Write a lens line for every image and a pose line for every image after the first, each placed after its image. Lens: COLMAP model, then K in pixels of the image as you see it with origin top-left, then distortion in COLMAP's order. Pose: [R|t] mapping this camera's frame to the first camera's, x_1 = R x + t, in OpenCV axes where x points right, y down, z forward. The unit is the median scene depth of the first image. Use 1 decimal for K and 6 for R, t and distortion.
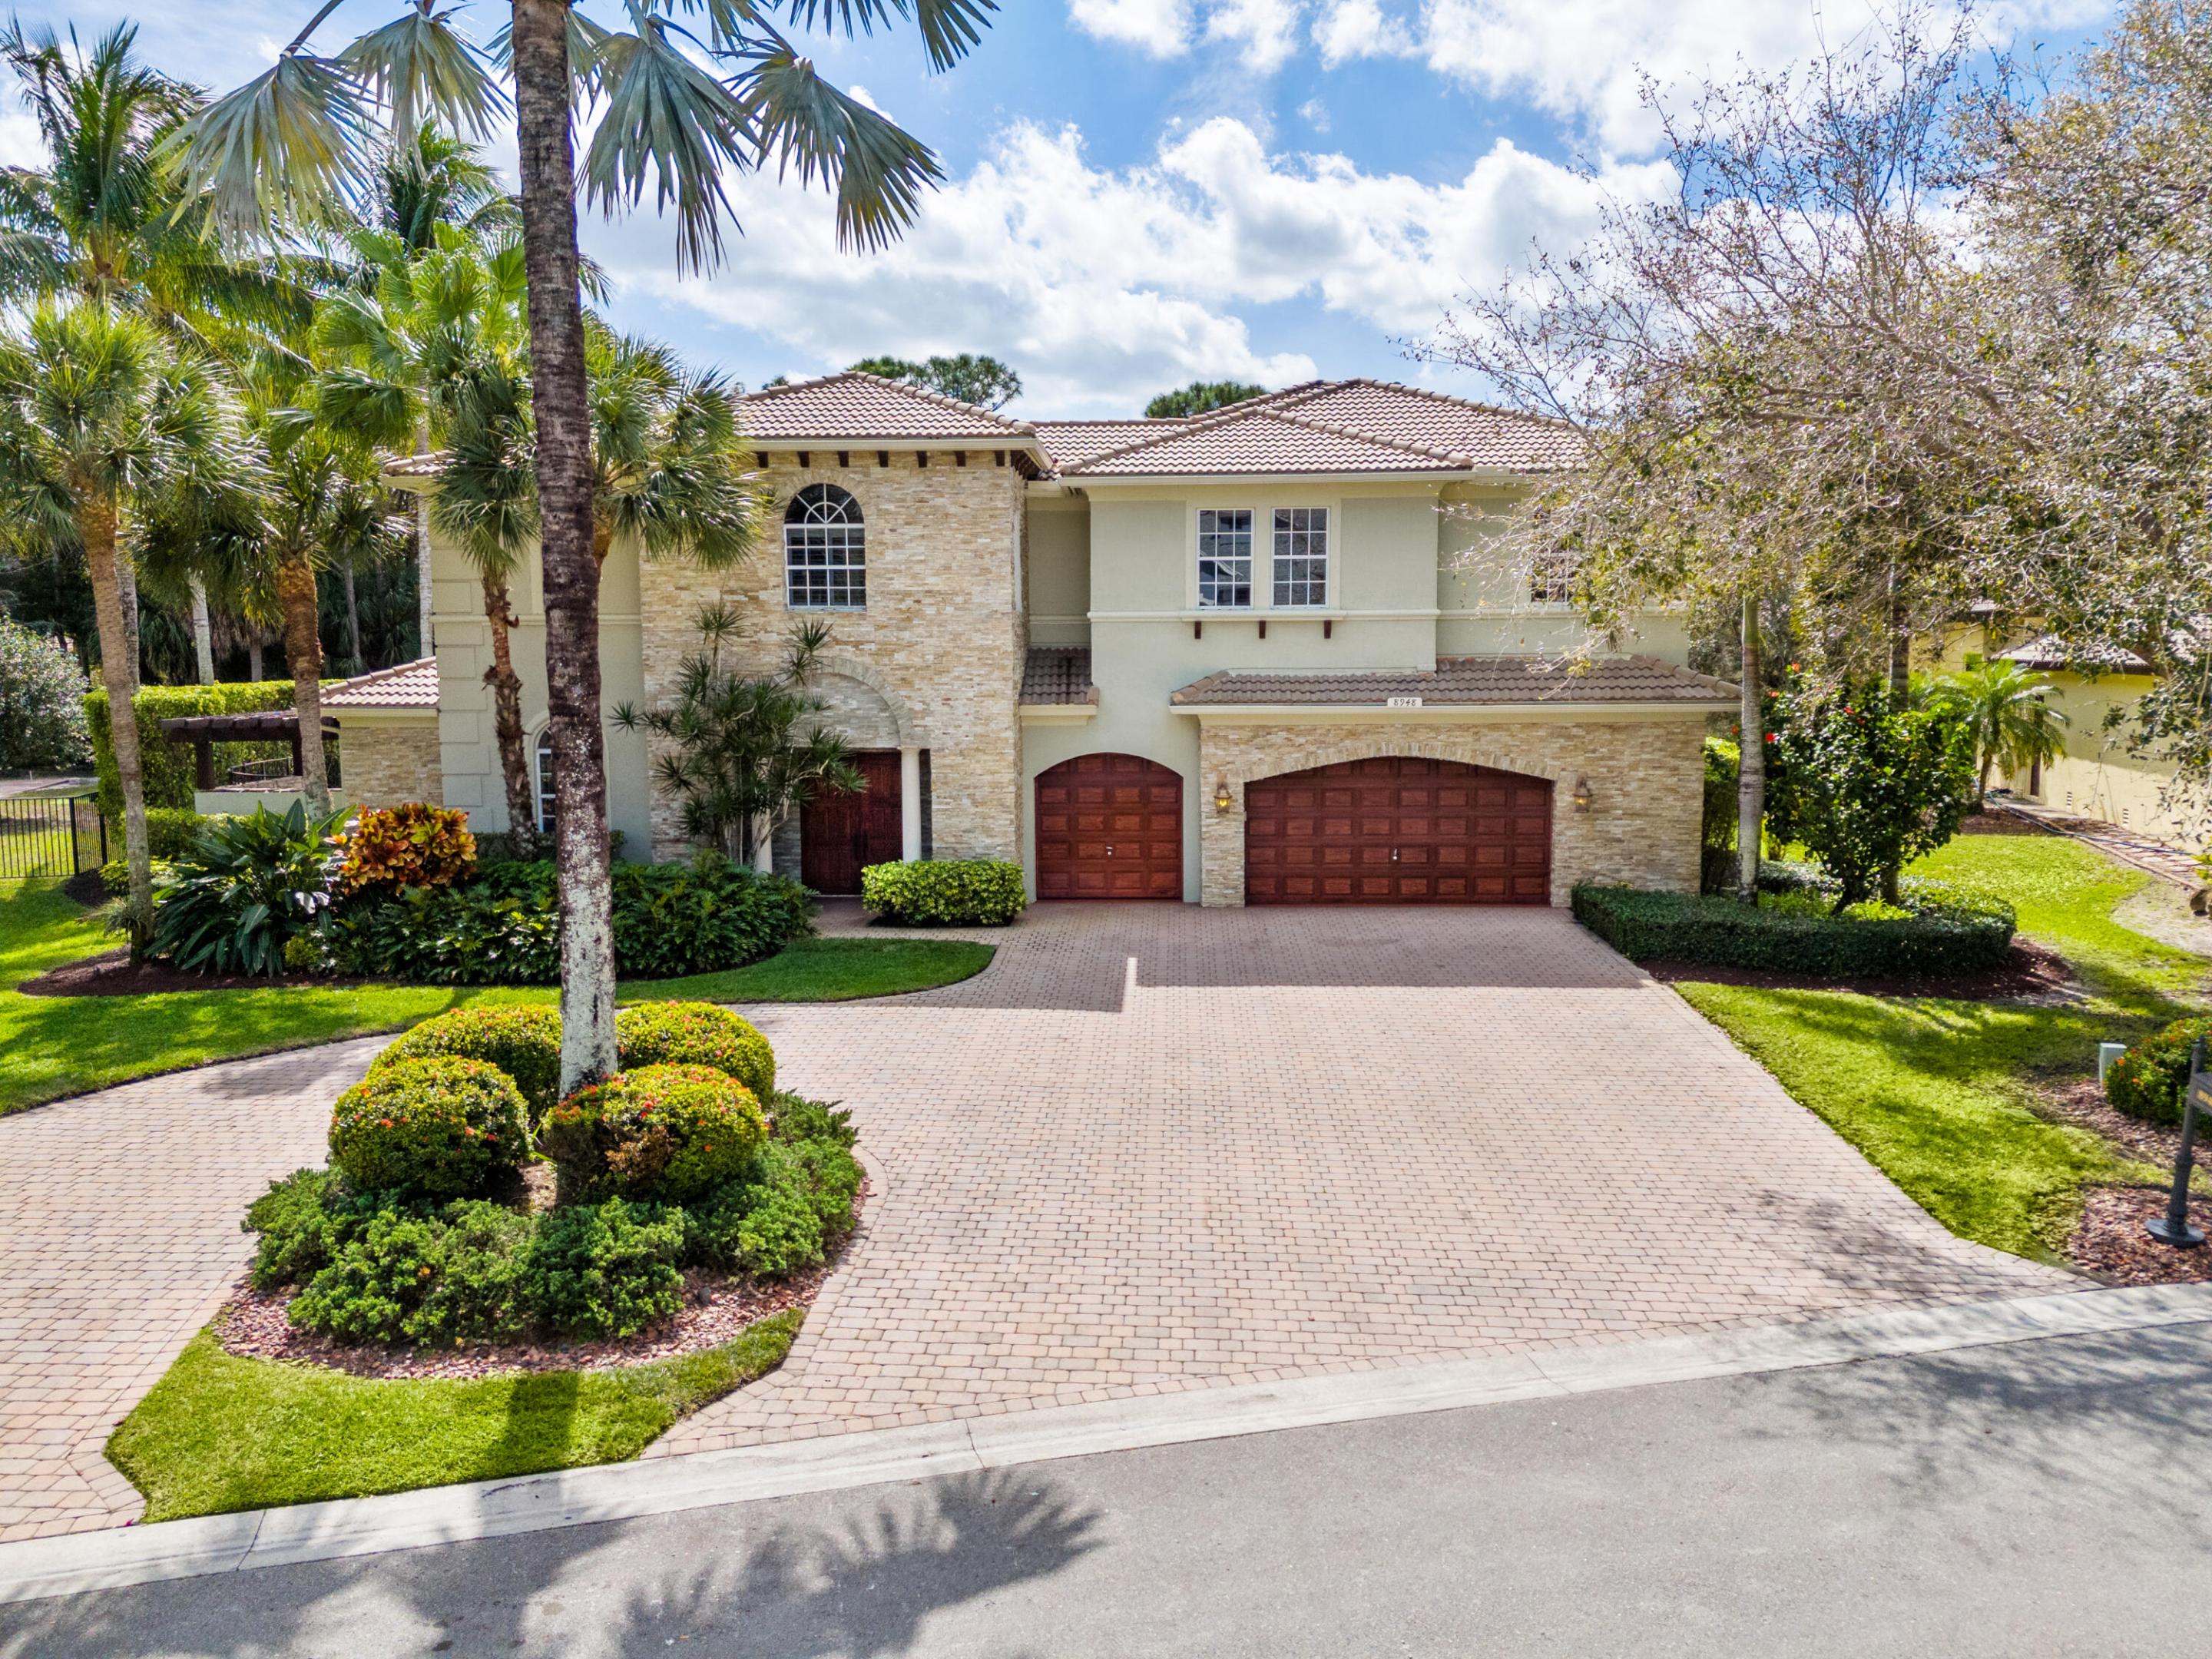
lens RADIAL K [[1614.5, 0, 1096.4], [0, 1614.5, 827.7], [0, 0, 1]] dist [0.058680, -0.050405]
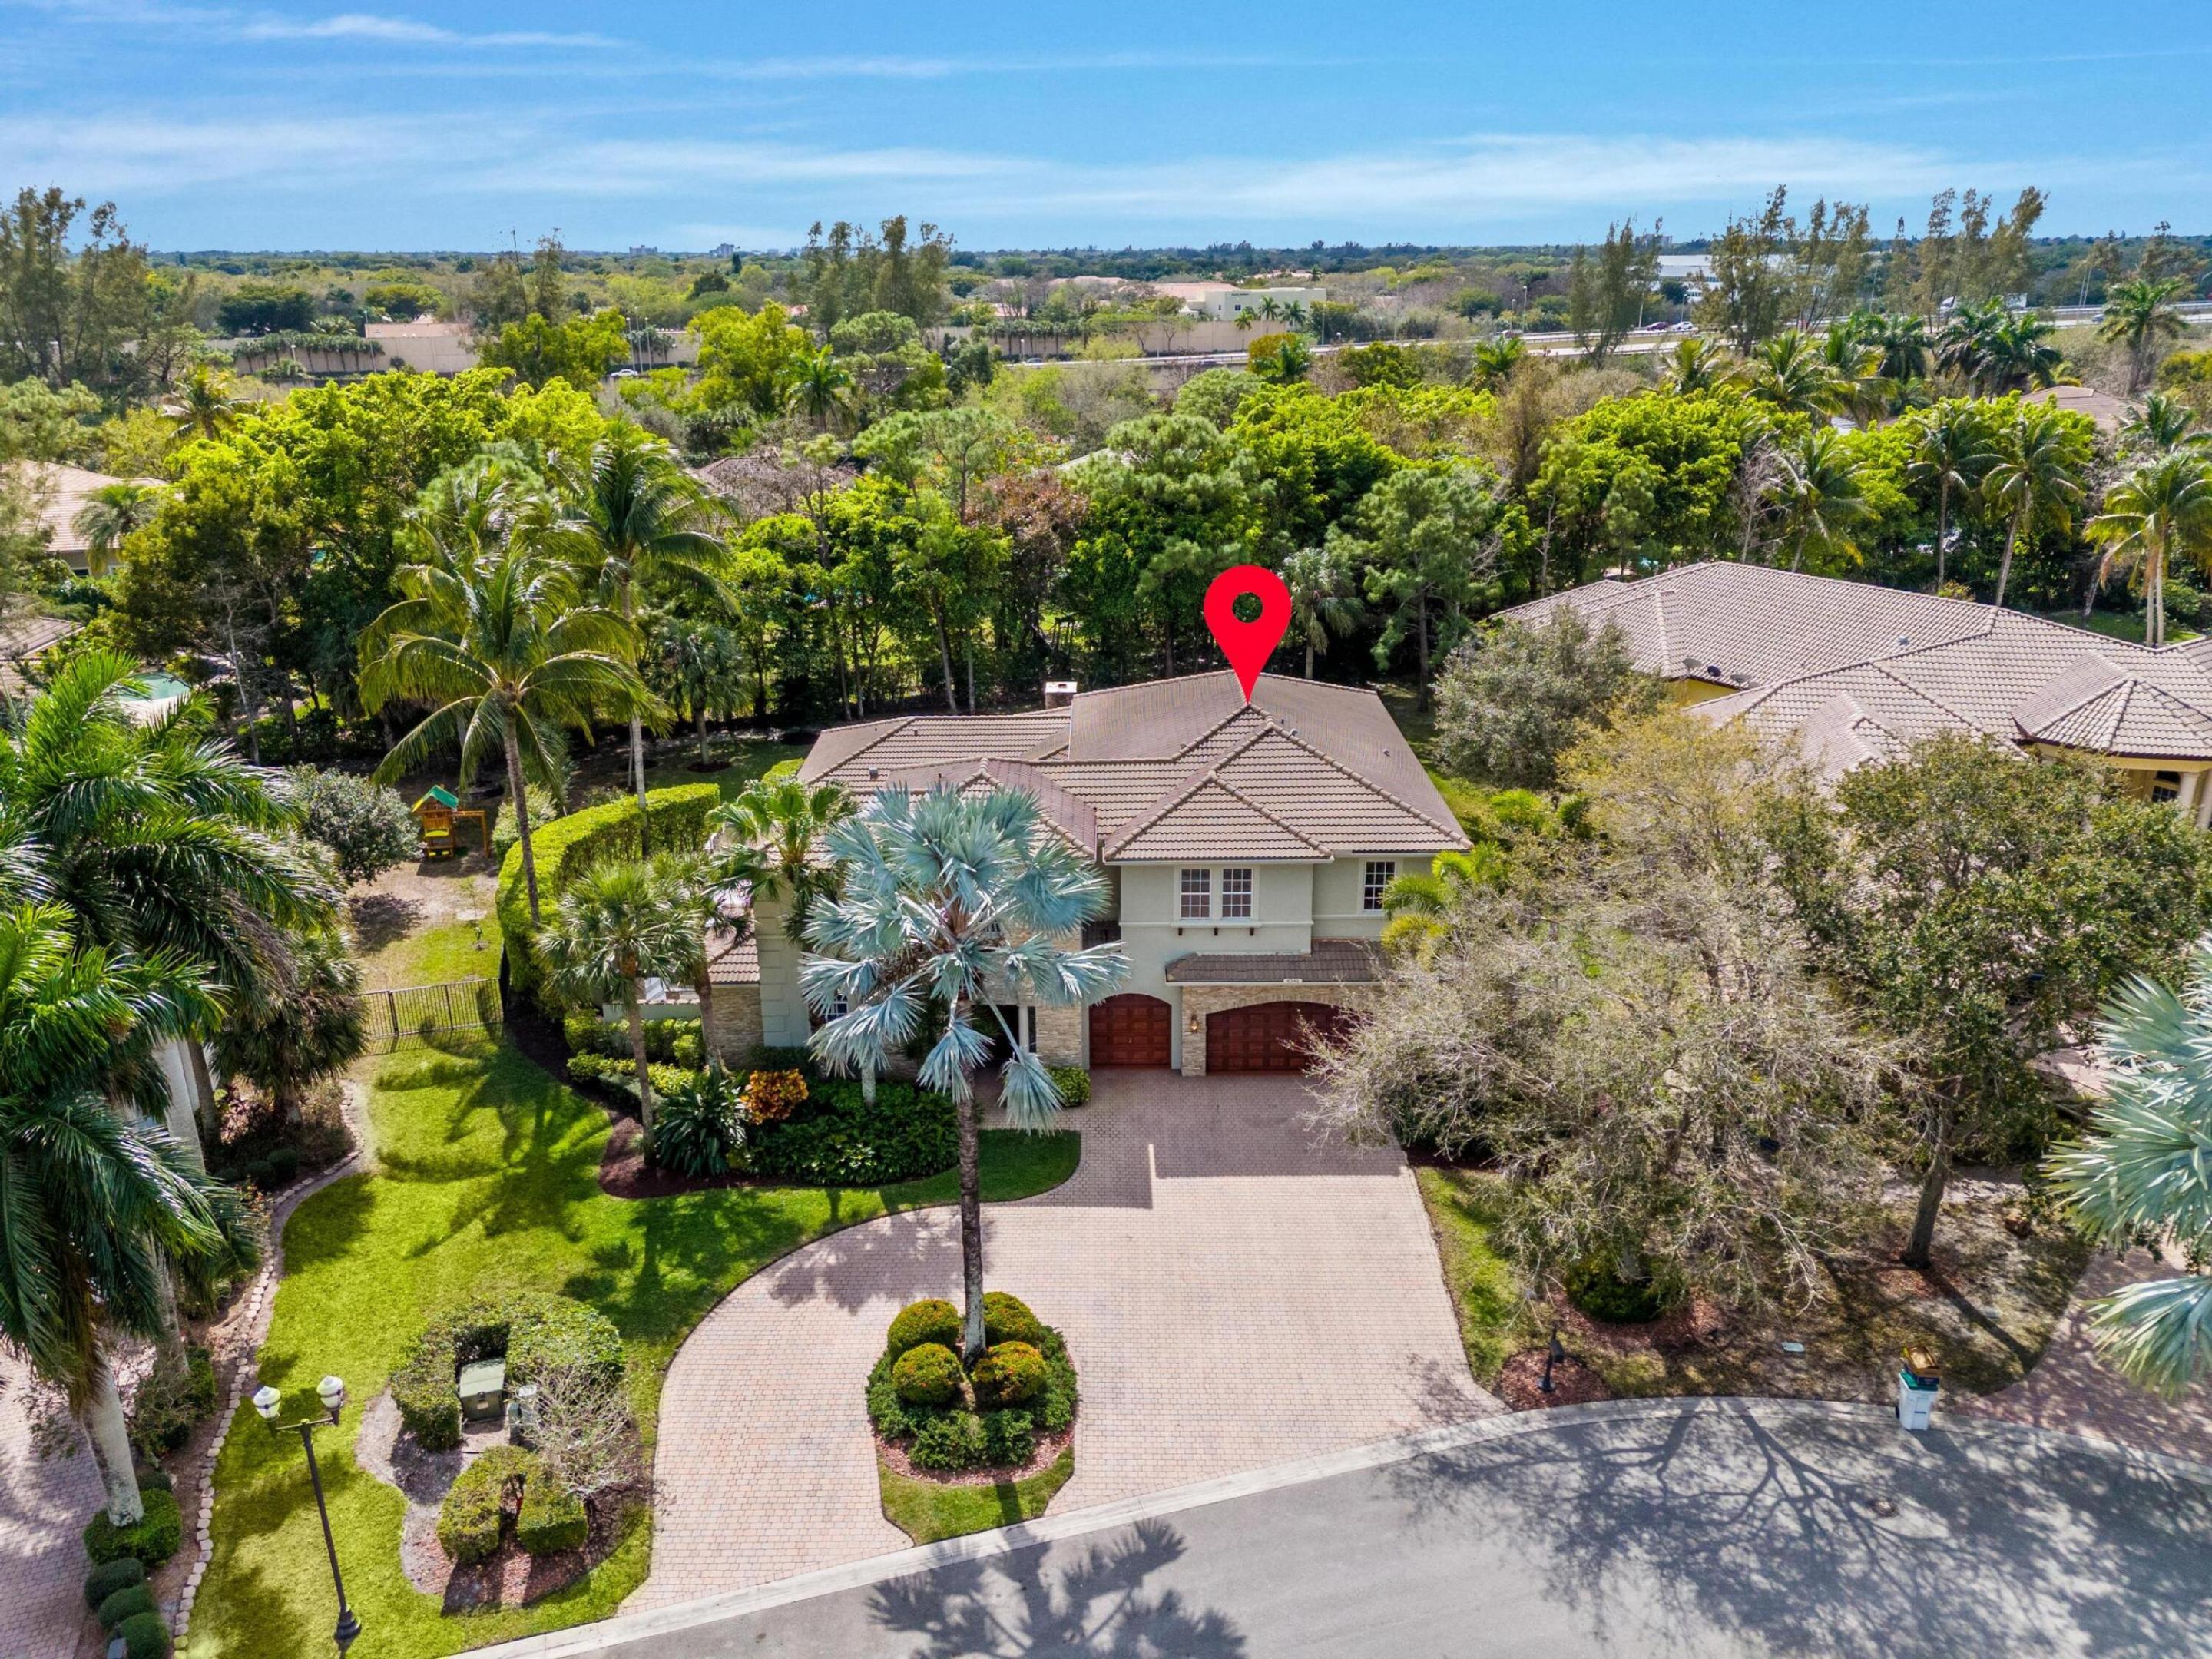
lens RADIAL K [[1614.5, 0, 1083.5], [0, 1614.5, 828.6], [0, 0, 1]] dist [0.058680, -0.050405]
pose [[0.999129, -0.022635, 0.035066, -0.221699], [0.013721, 0.971607, 0.236203, -1.391525], [-0.039417, -0.235517, 0.971071, -1.507617]]
